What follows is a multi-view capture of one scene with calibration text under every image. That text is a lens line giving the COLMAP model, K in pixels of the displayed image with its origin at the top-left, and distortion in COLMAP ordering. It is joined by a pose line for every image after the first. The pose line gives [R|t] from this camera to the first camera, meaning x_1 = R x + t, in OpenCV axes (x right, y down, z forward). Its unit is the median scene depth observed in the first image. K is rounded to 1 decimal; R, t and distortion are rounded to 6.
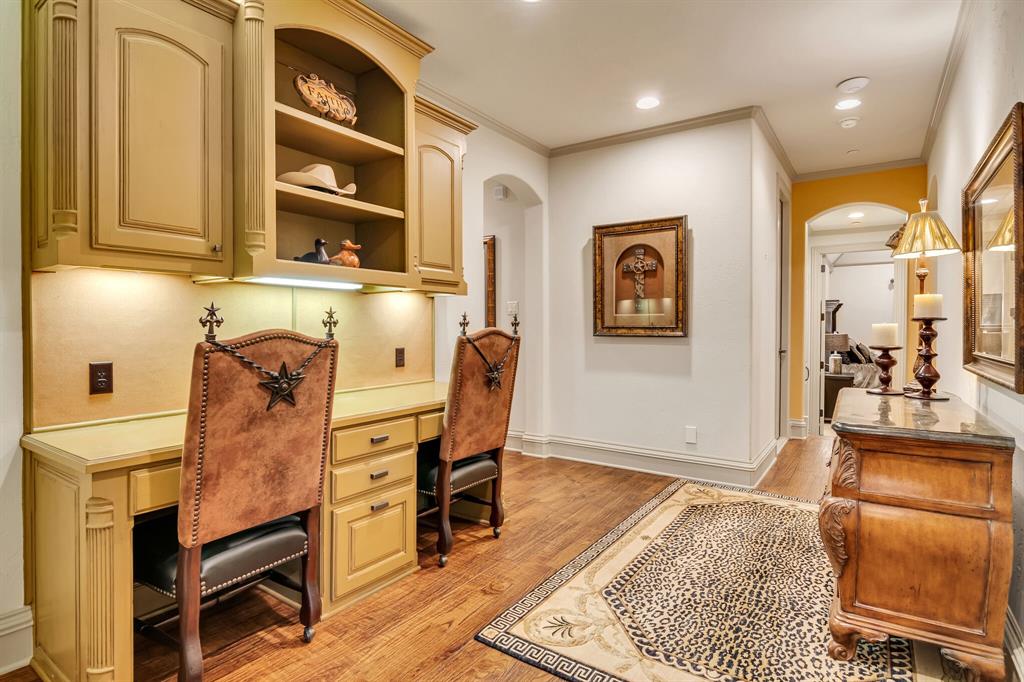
lens RADIAL K [[521.2, 0, 512.3], [0, 521.2, 336.9], [0, 0, 1]] dist [0.001886, -0.000558]
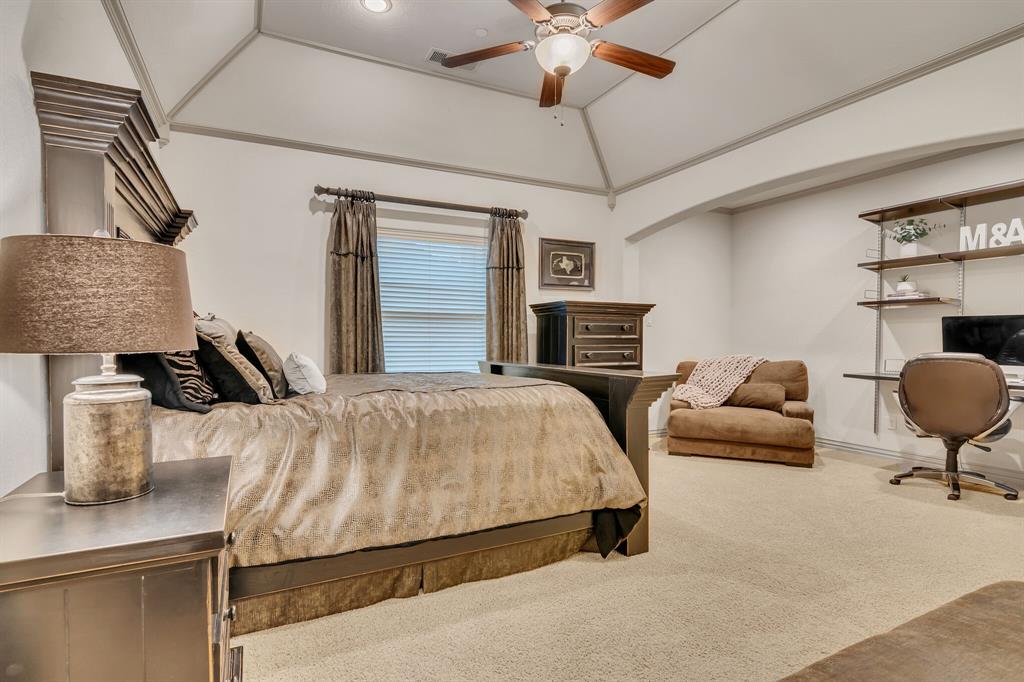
lens RADIAL K [[521.2, 0, 512.9], [0, 521.2, 342.1], [0, 0, 1]] dist [0.001886, -0.000558]
pose [[0.482291, -0.007127, 0.875982, 0.543165], [0.005674, 0.999971, 0.005012, 0.023572], [-0.875993, 0.002553, 0.482318, 0.822800]]
